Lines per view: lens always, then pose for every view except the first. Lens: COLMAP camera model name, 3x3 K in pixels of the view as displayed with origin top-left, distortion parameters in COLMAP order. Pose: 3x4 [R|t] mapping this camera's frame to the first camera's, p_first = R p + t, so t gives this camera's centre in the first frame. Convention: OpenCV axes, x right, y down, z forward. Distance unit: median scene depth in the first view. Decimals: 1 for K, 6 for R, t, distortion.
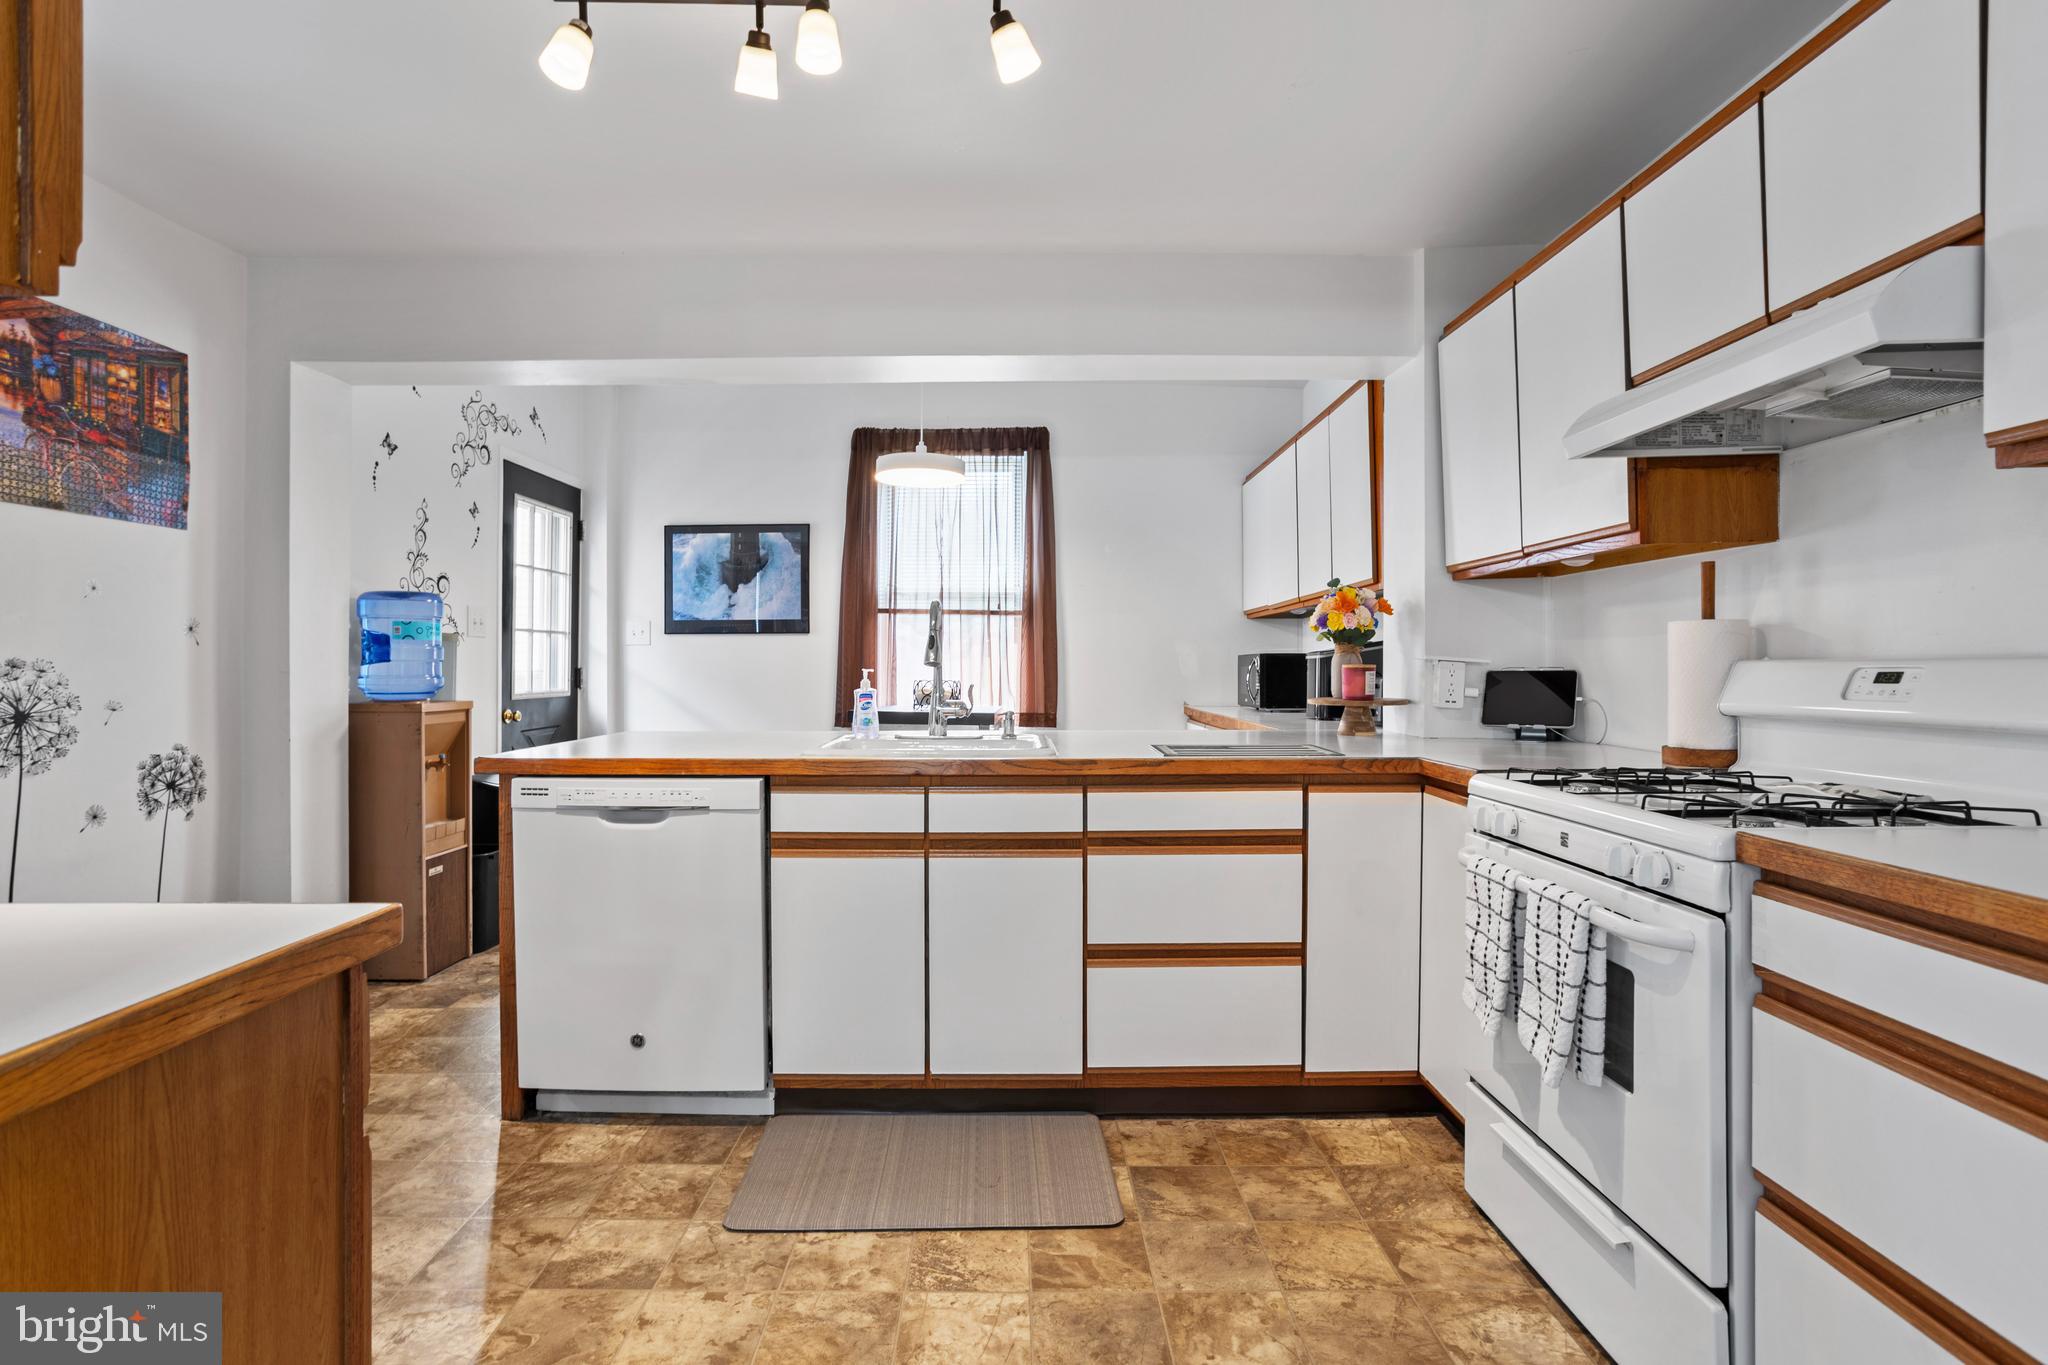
lens RADIAL K [[1001.0, 0, 995.2], [0, 1001.0, 663.7], [0, 0, 1]] dist [-0.051066, 0.021236]
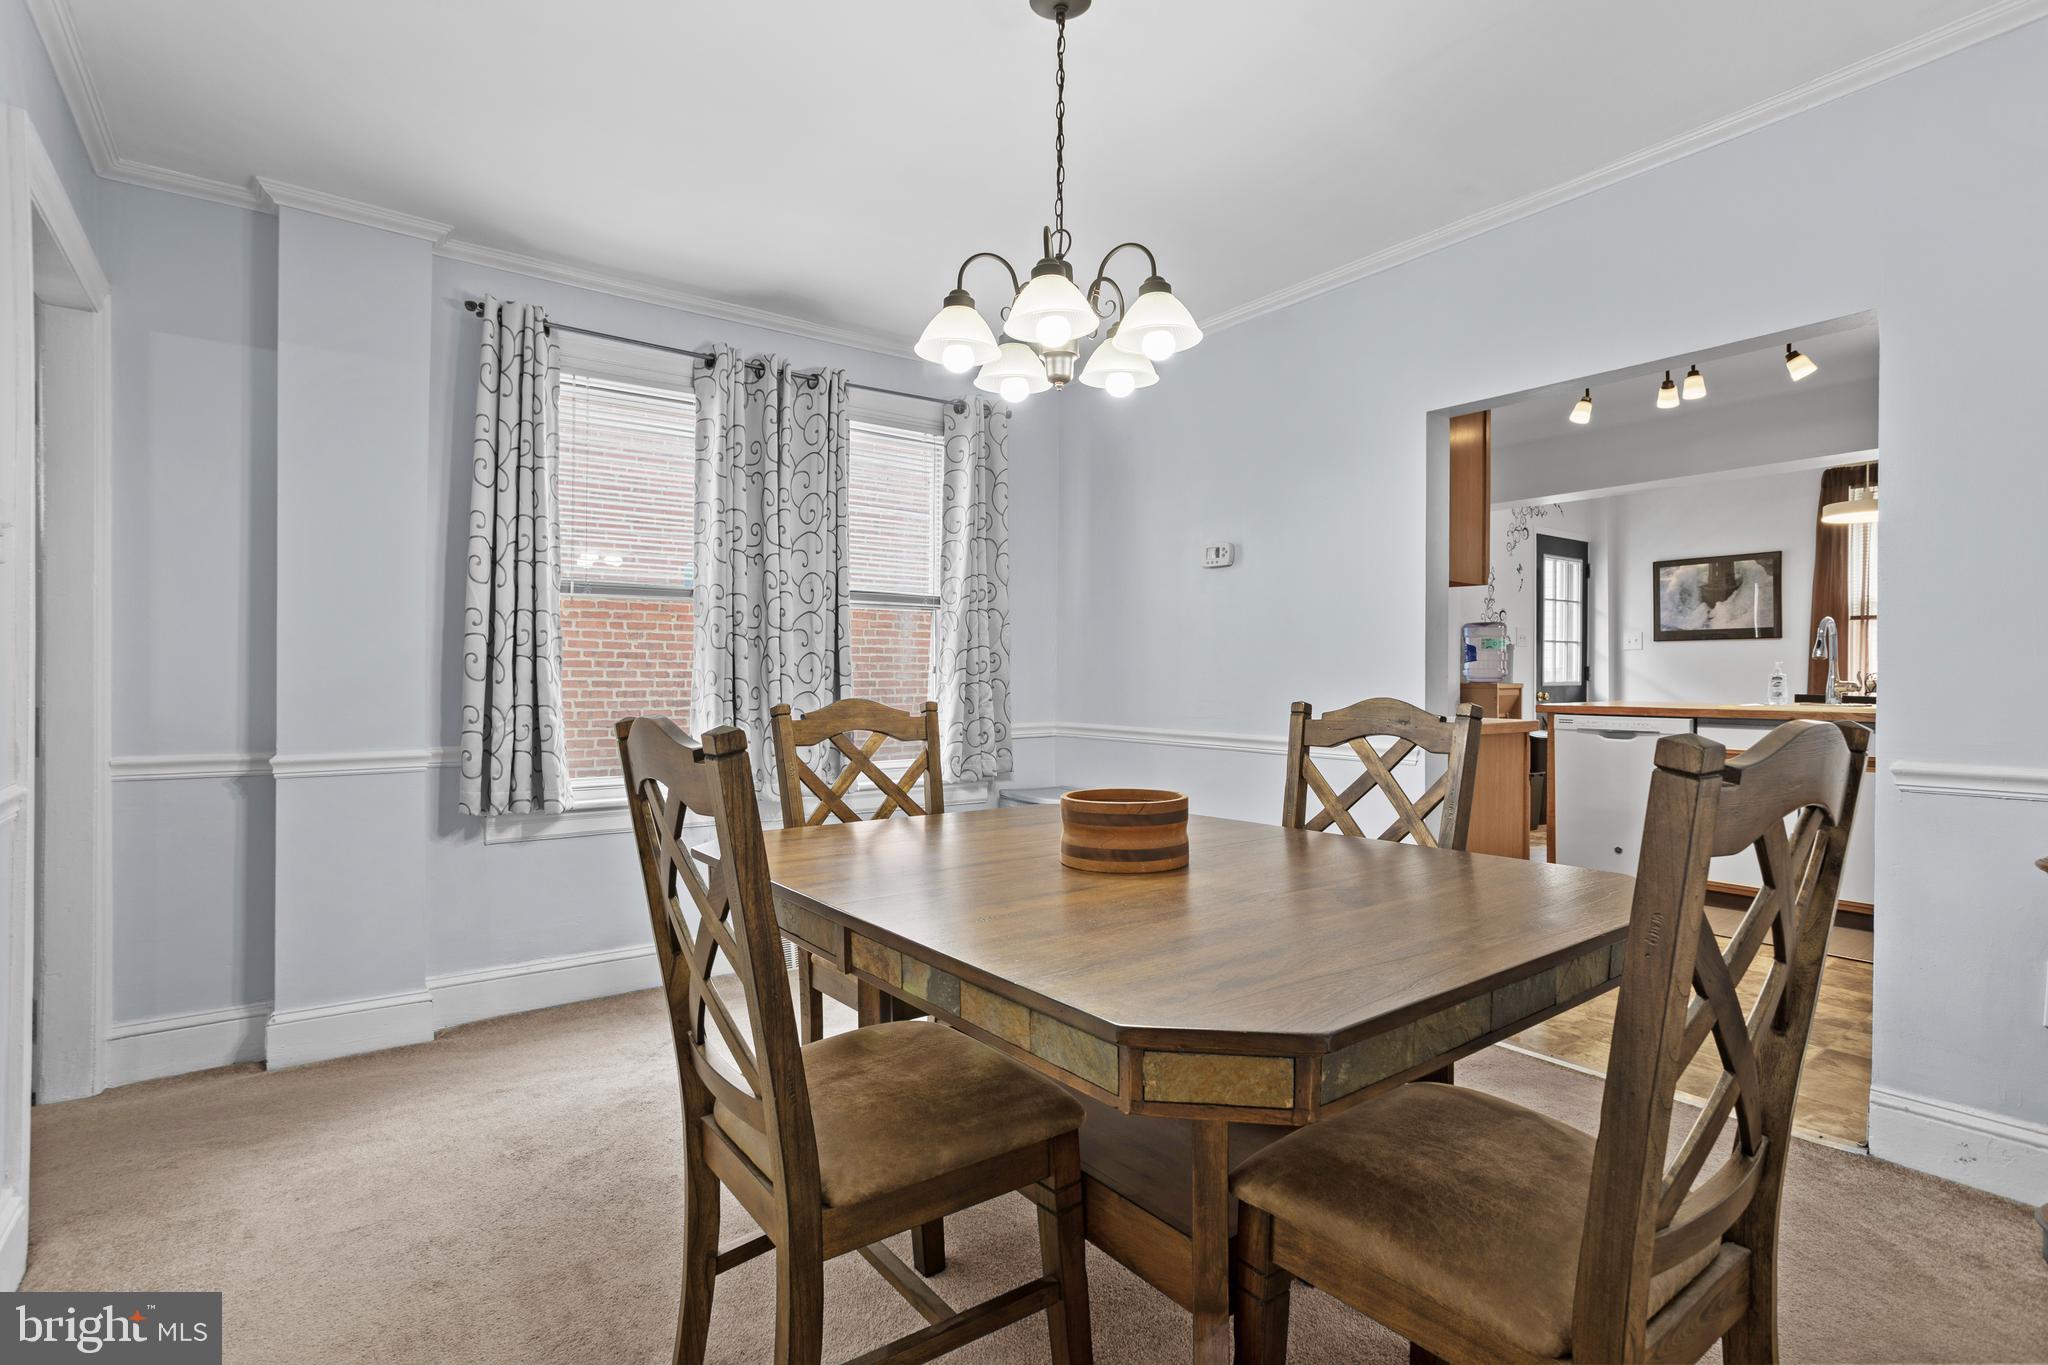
lens RADIAL K [[998.2, 0, 1029.9], [0, 998.2, 676.6], [0, 0, 1]] dist [-0.064733, 0.049118]
pose [[0.612421, 0.001981, -0.790529, 0.222712], [0.001397, 0.999993, 0.003589, 0.013360], [0.790530, -0.003302, 0.612414, -0.538825]]
